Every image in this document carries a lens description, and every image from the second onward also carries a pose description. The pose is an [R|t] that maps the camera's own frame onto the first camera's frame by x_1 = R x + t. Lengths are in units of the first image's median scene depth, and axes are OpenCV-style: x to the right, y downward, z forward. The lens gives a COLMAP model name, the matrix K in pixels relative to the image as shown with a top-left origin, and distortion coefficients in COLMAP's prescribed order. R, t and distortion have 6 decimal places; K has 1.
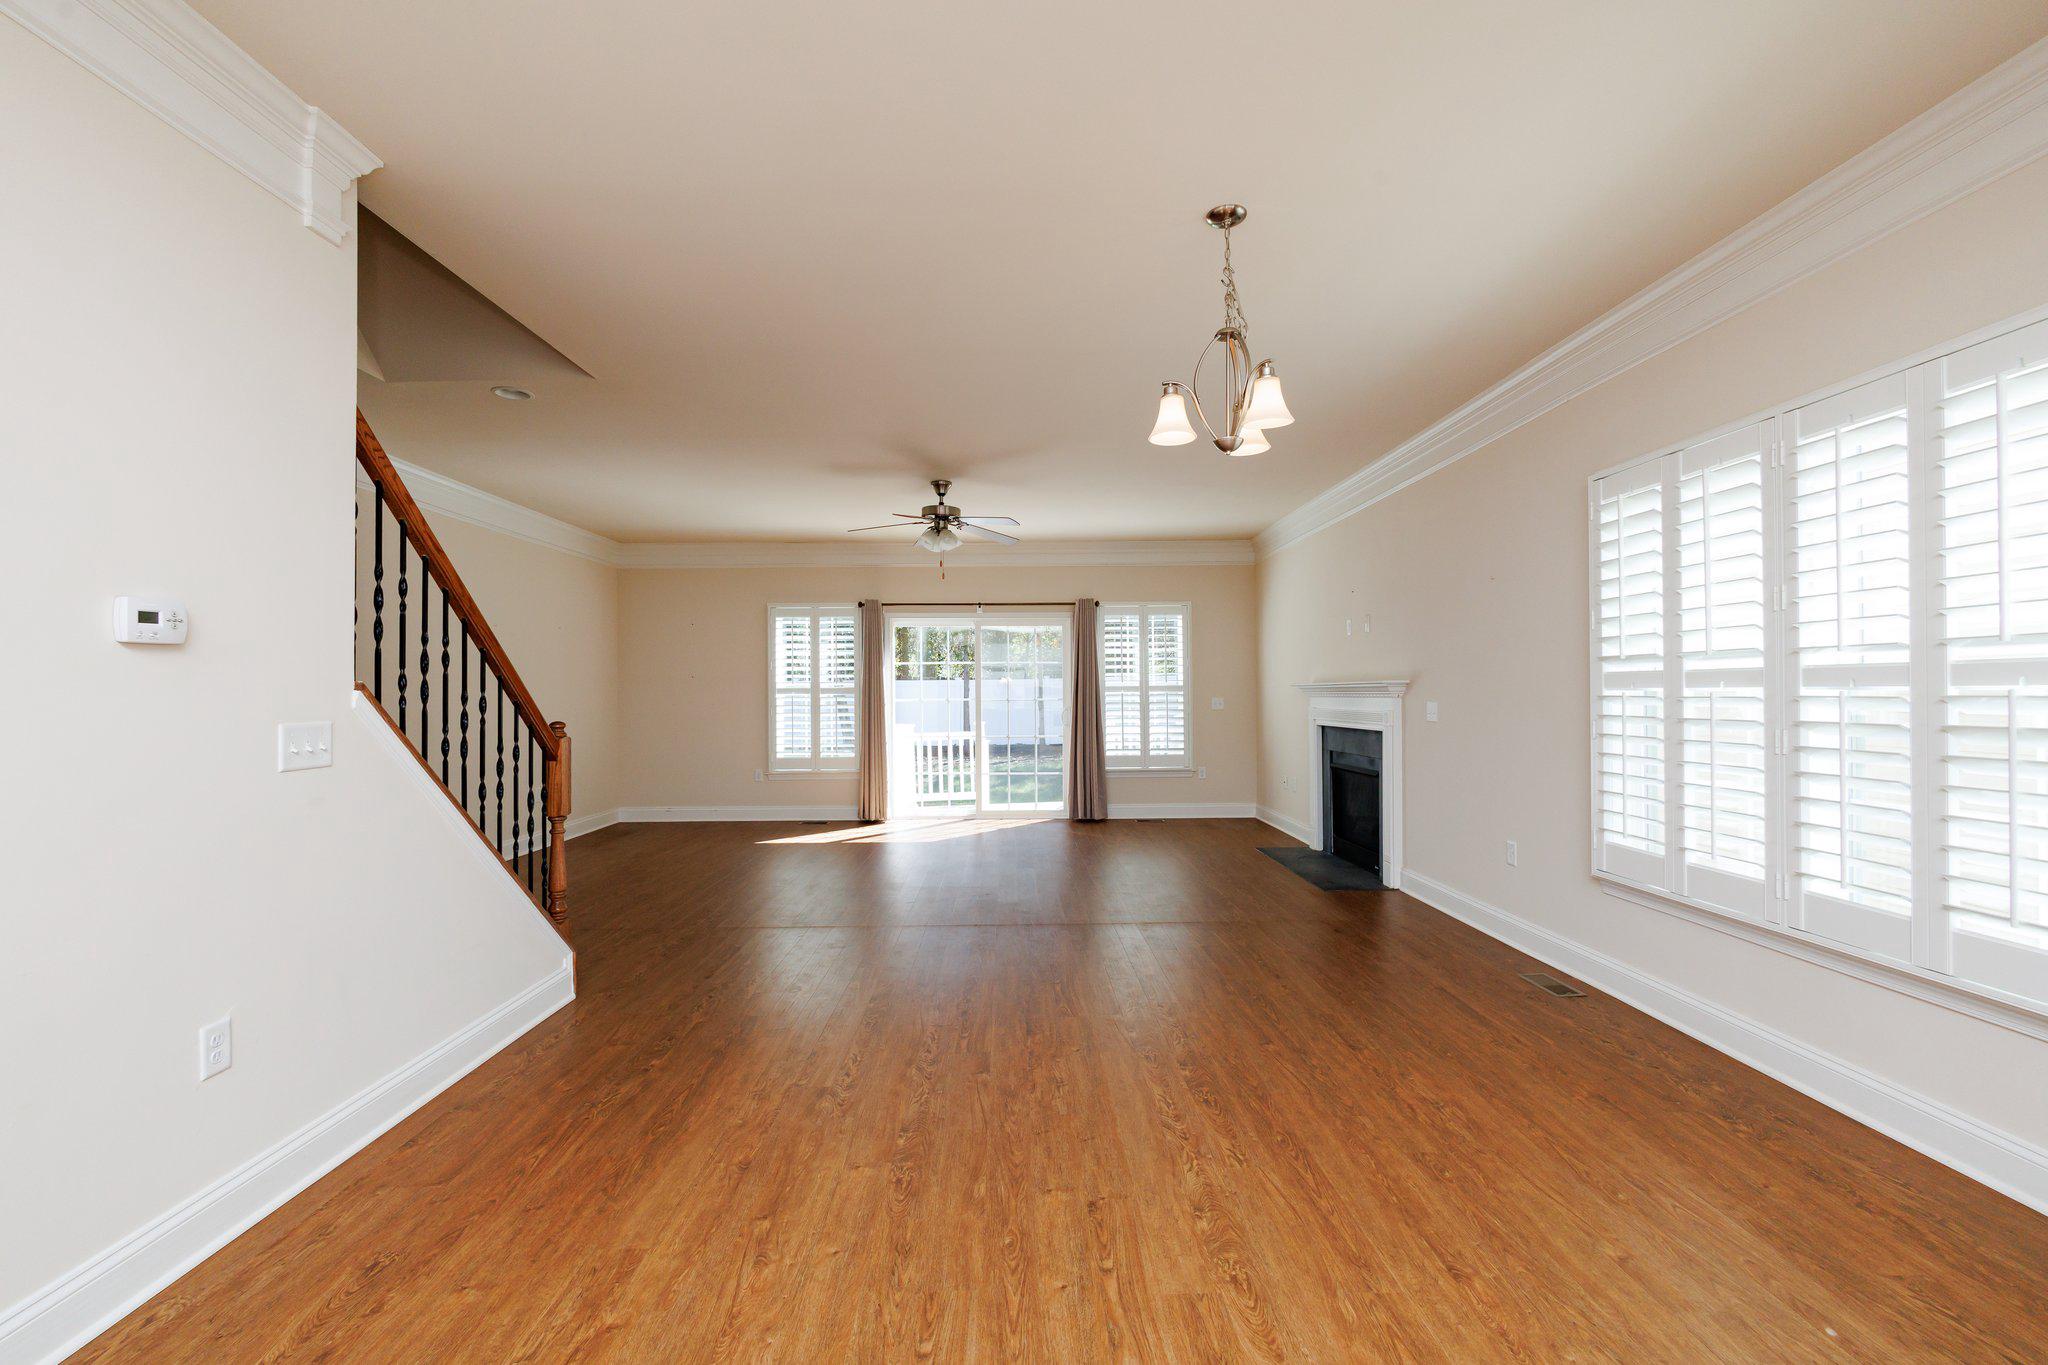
lens RADIAL K [[925.5, 0, 1046.5], [0, 925.5, 690.0], [0, 0, 1]] dist [0.003746, 0.000152]
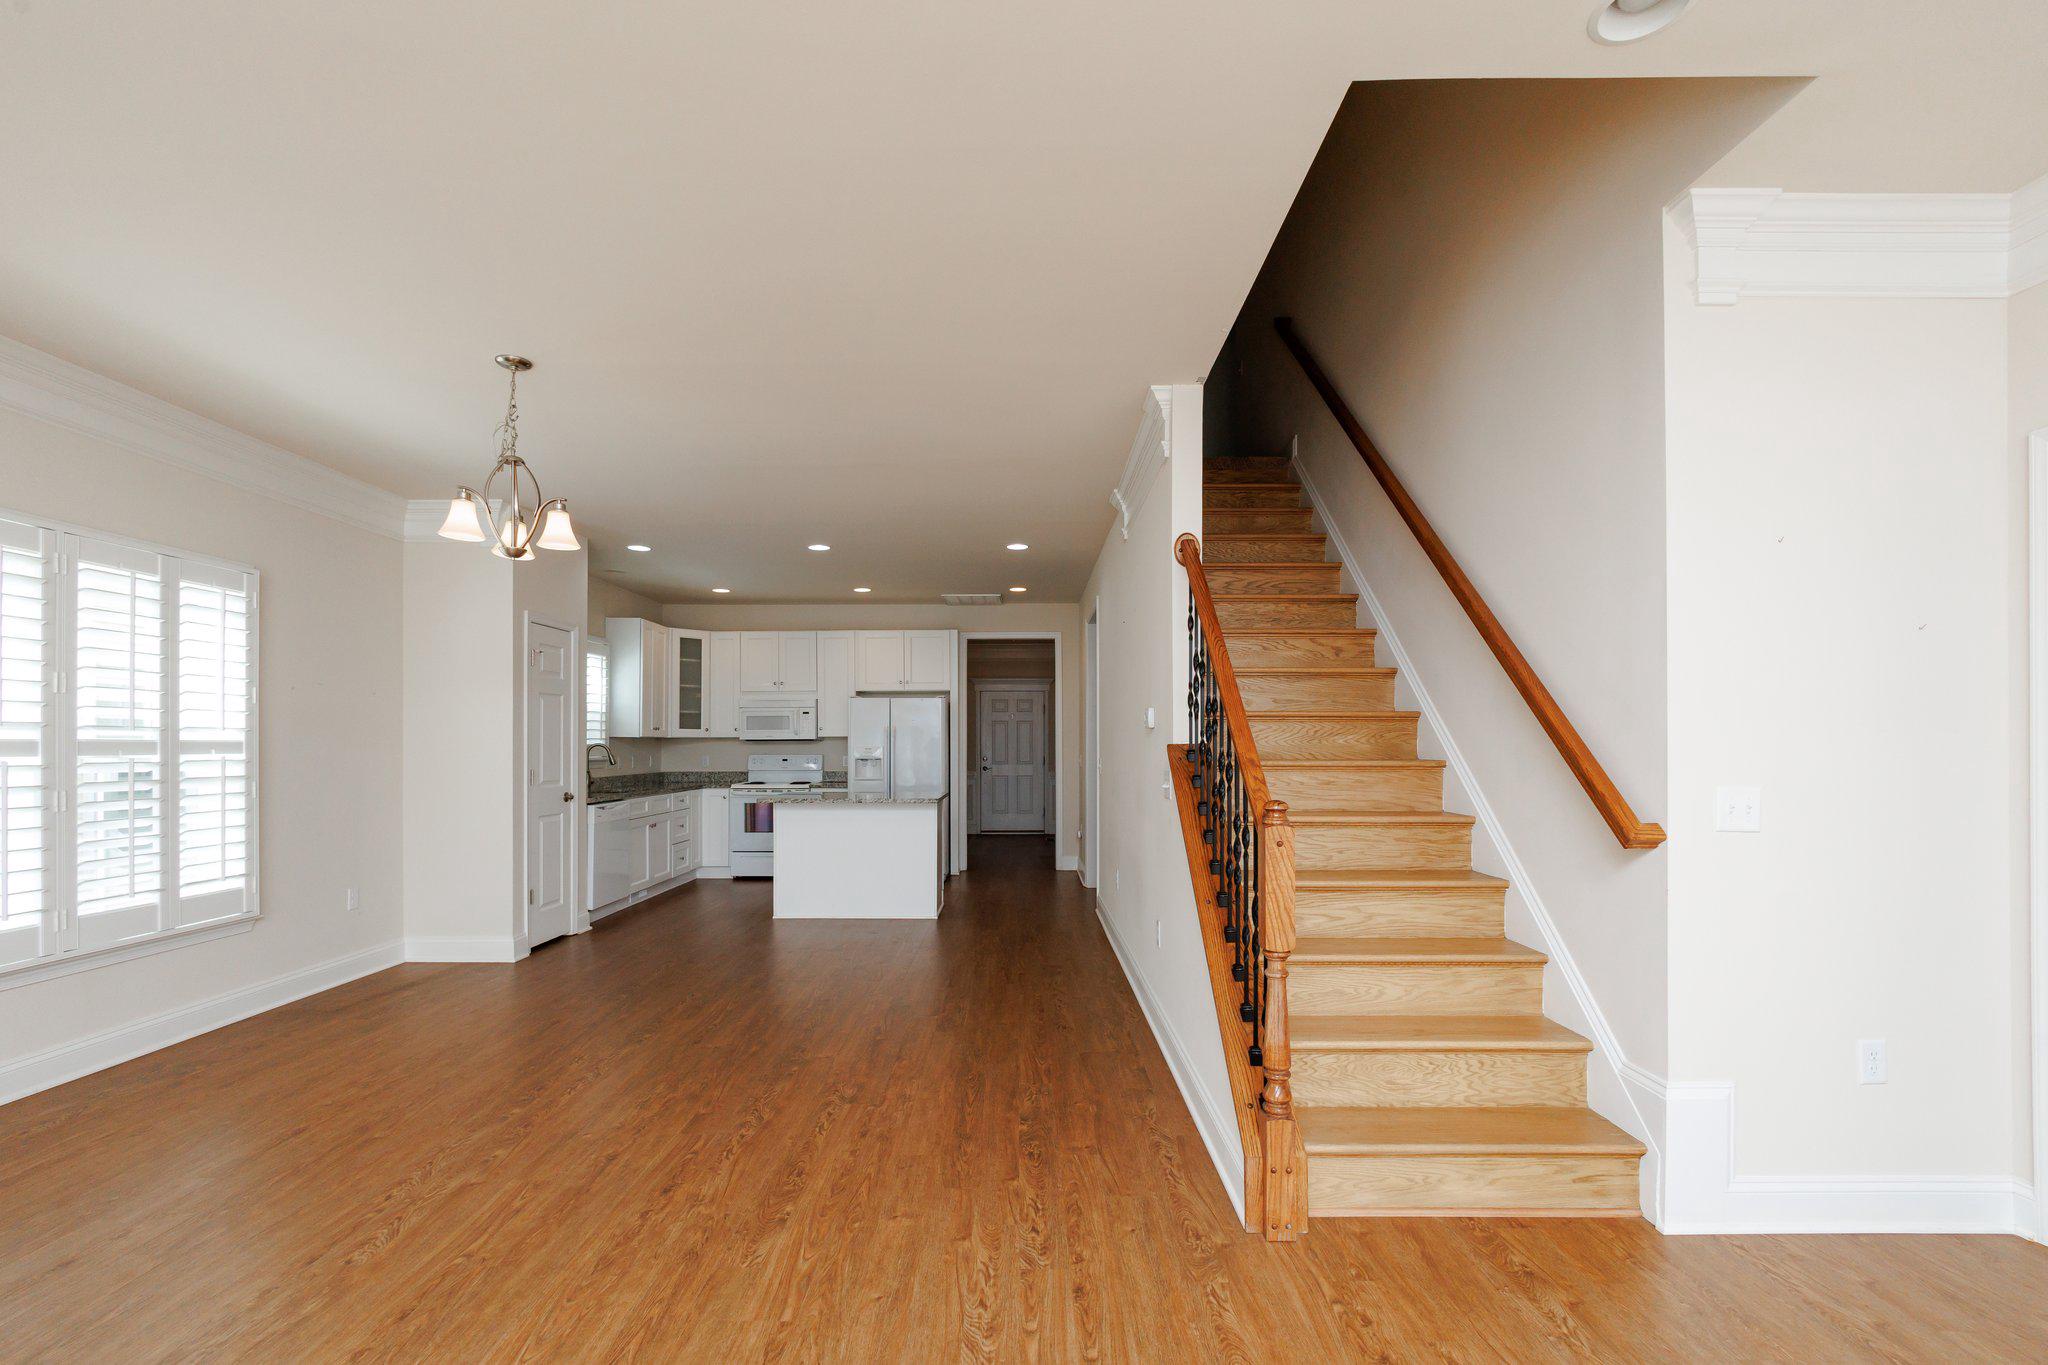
lens RADIAL K [[902.1, 0, 1005.9], [0, 902.1, 736.4], [0, 0, 1]] dist [0.002964, 0.000017]
pose [[-0.998970, 0.011045, 0.044007, -0.481018], [0.010487, 0.999862, -0.012891, 0.000218], [-0.044144, -0.012416, -0.998948, 2.090373]]
